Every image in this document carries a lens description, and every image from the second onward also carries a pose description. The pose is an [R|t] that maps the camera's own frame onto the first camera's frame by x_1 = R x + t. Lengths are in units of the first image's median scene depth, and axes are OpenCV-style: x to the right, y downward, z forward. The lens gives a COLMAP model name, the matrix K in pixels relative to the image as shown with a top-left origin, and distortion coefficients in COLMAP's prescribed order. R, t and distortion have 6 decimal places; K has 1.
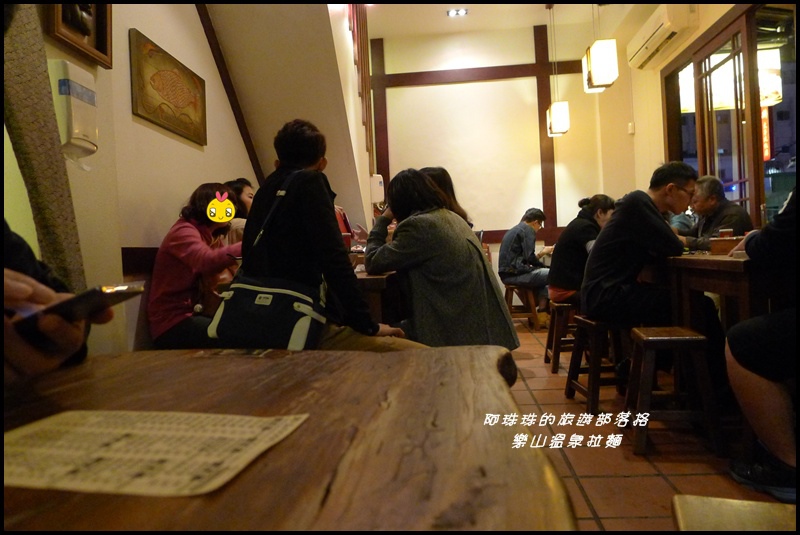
lens RADIAL K [[565.5, 0, 399.7], [0, 565.5, 264.4], [0, 0, 1]] dist [0.005130, -0.006290]
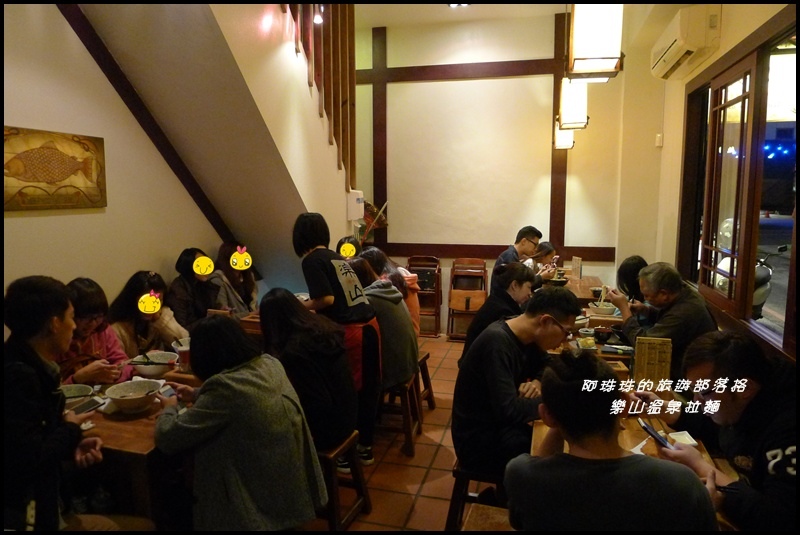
lens RADIAL K [[565.5, 0, 400.4], [0, 565.5, 267.1], [0, 0, 1]] dist [0.005130, -0.006290]
pose [[0.984286, 0.073874, -0.160385, 0.188059], [-0.052927, 0.989947, 0.131162, -0.153664], [0.168462, -0.120612, 0.978301, 0.072414]]
